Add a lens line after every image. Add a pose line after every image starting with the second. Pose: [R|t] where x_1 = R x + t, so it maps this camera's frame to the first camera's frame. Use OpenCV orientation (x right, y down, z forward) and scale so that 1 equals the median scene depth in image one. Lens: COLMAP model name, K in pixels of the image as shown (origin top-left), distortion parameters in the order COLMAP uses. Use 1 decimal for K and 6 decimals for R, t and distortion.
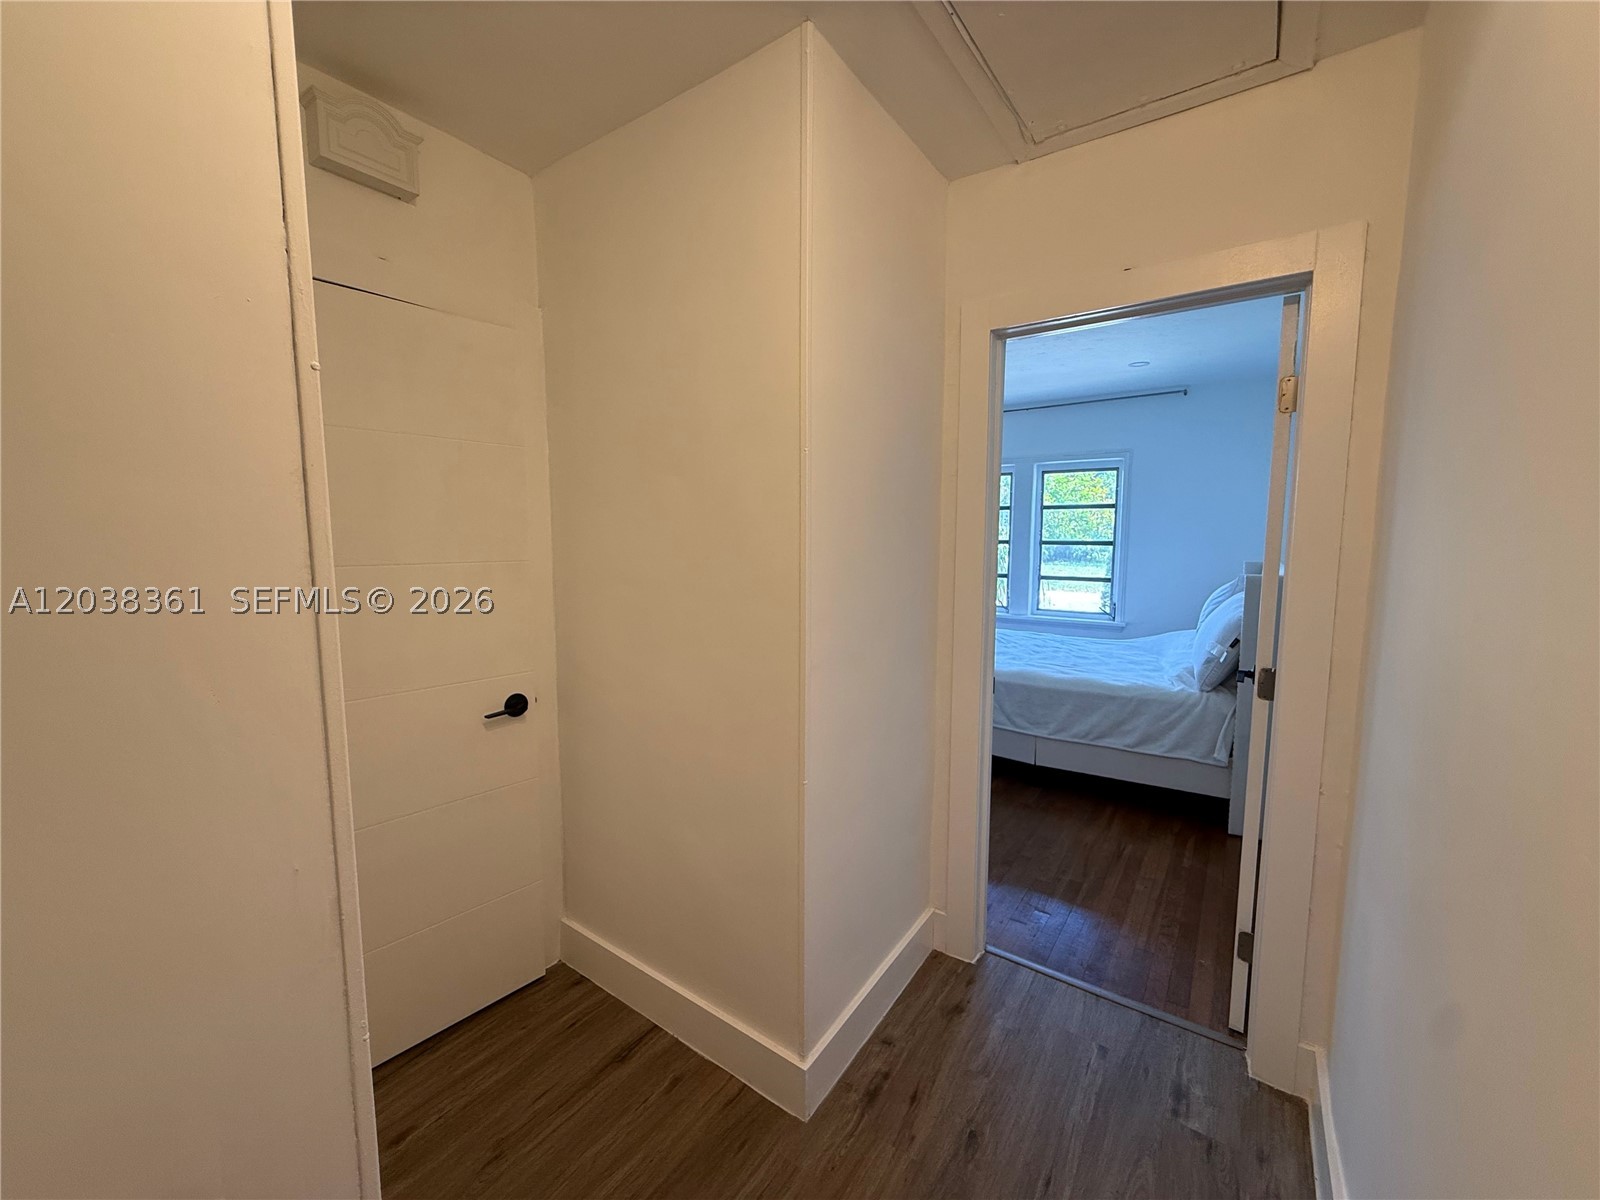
lens RADIAL K [[633.3, 0, 798.6], [0, 633.3, 596.8], [0, 0, 1]] dist [-0.000617, -0.000068]
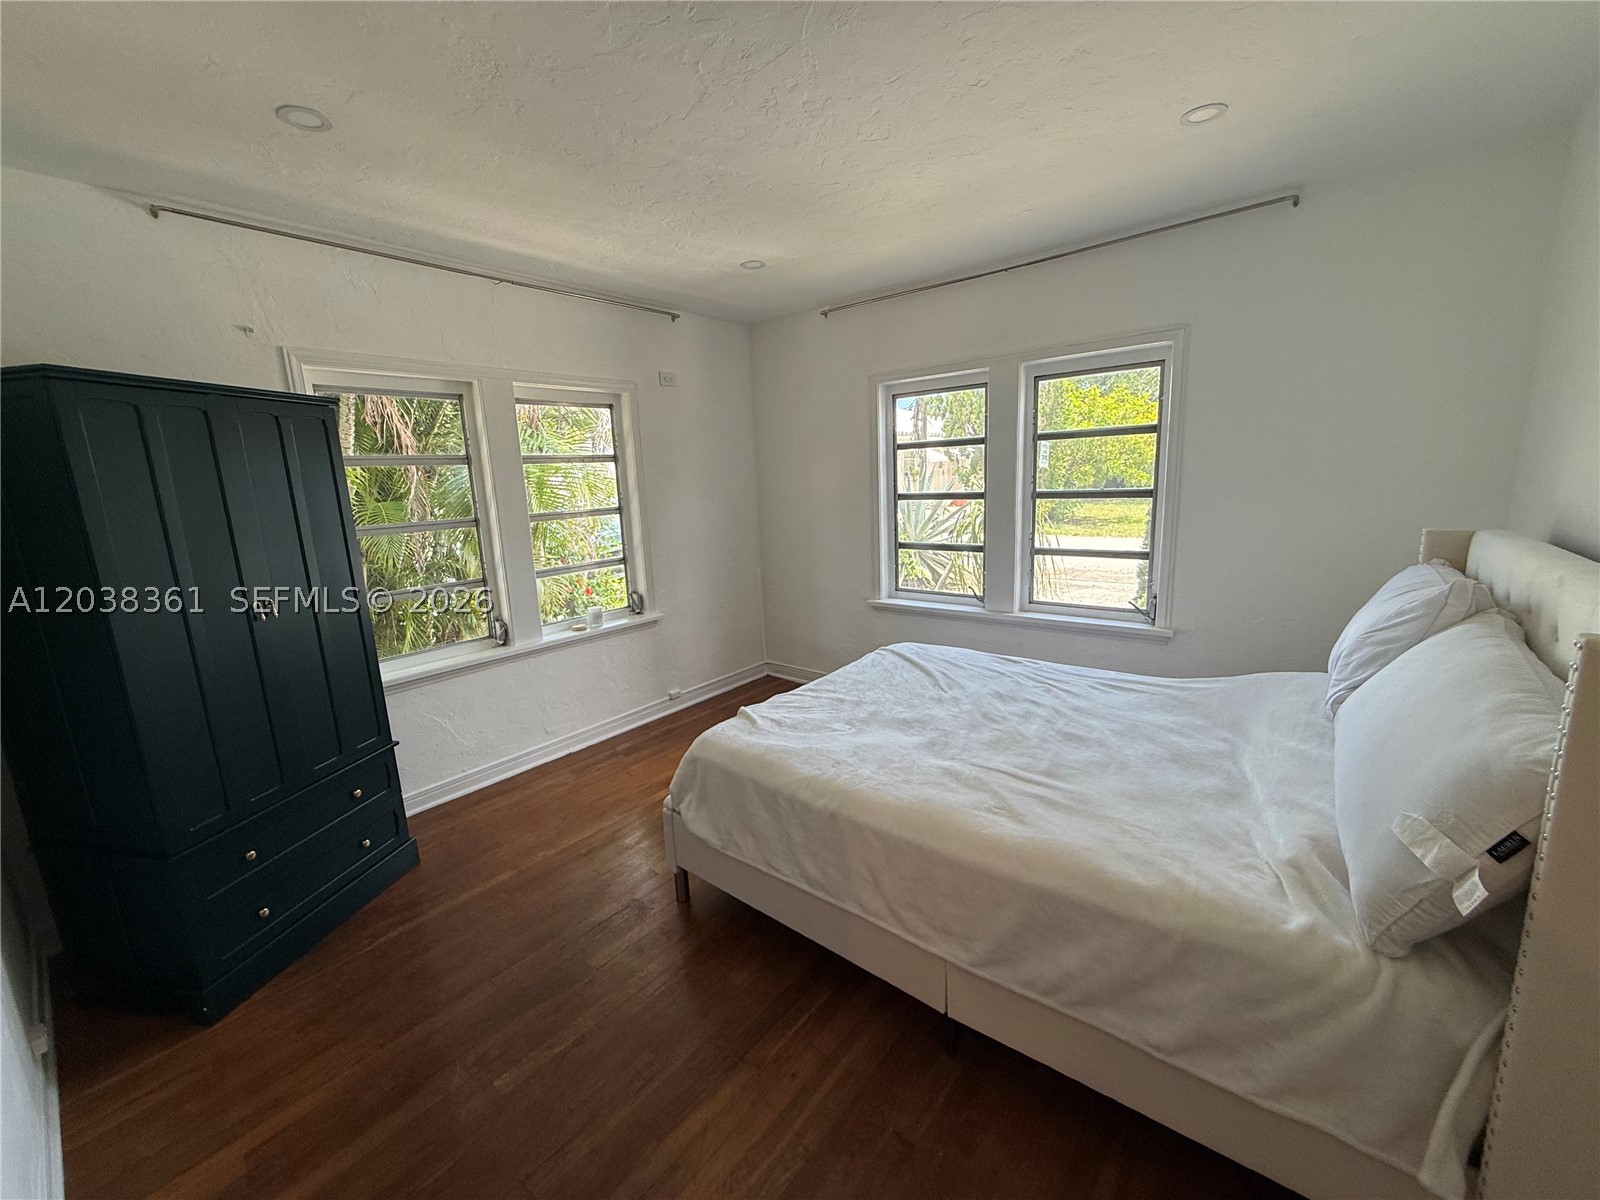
lens RADIAL K [[633.3, 0, 800.5], [0, 633.3, 596.4], [0, 0, 1]] dist [-0.000617, -0.000068]
pose [[0.996832, -0.030414, -0.073492, 0.220446], [0.036321, 0.996099, 0.080424, -0.050685], [0.070760, -0.082838, 0.994048, 0.403375]]
